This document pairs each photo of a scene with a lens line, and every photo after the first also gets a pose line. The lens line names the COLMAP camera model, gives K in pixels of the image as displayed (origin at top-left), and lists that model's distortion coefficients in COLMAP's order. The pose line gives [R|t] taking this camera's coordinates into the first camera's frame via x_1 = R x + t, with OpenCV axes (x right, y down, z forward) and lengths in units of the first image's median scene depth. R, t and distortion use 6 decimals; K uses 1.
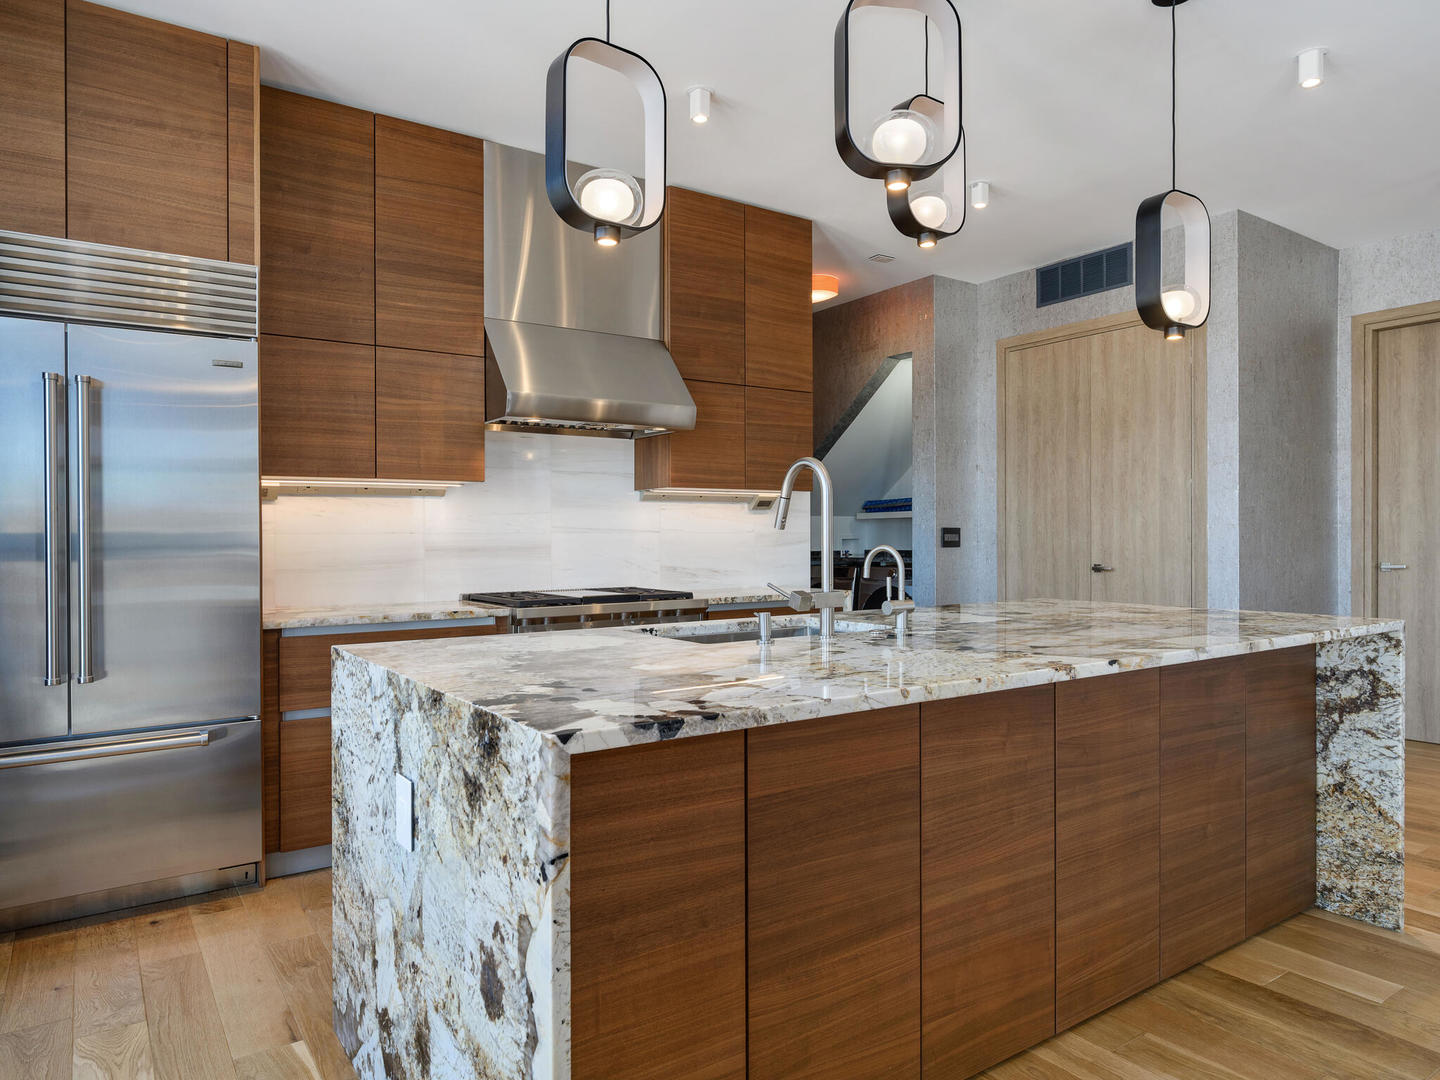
lens RADIAL K [[912.0, 0, 720.0], [0, 912.0, 540.0], [0, 0, 1]] dist [-0.001554, -0.000824]
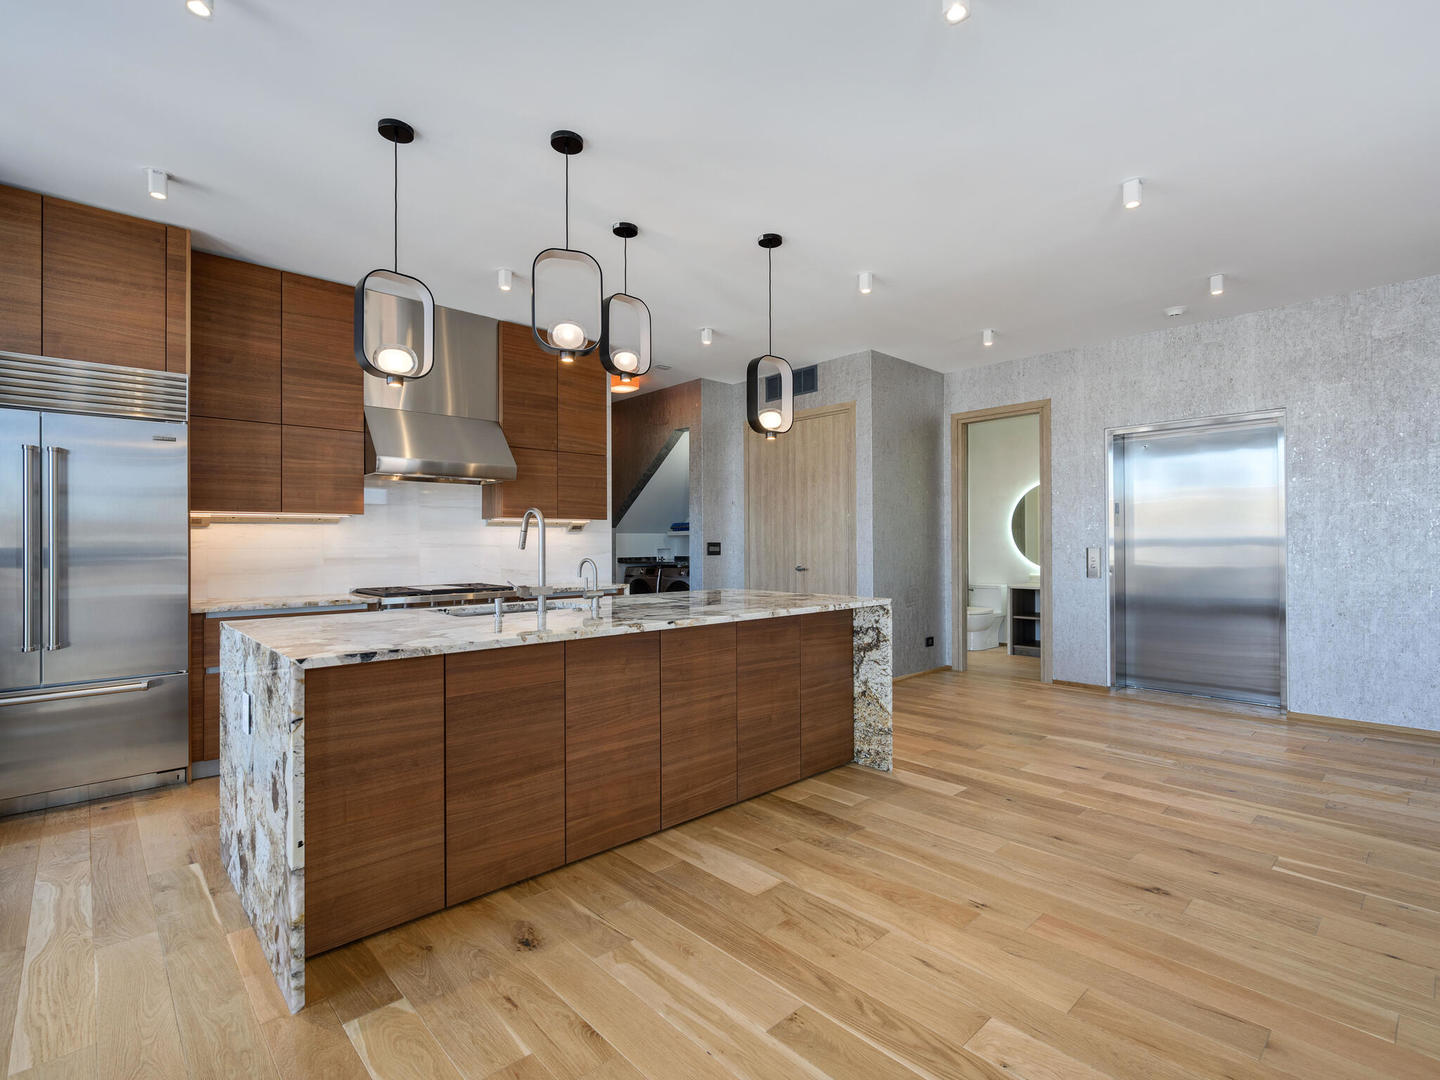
lens RADIAL K [[658.0, 0, 716.6], [0, 658.0, 542.0], [0, 0, 1]] dist [-0.001170, -0.000630]
pose [[0.987365, 0.002180, 0.158448, 0.198079], [-0.001003, 0.999971, -0.007508, -0.014257], [-0.158460, 0.007254, 0.987339, -0.229185]]
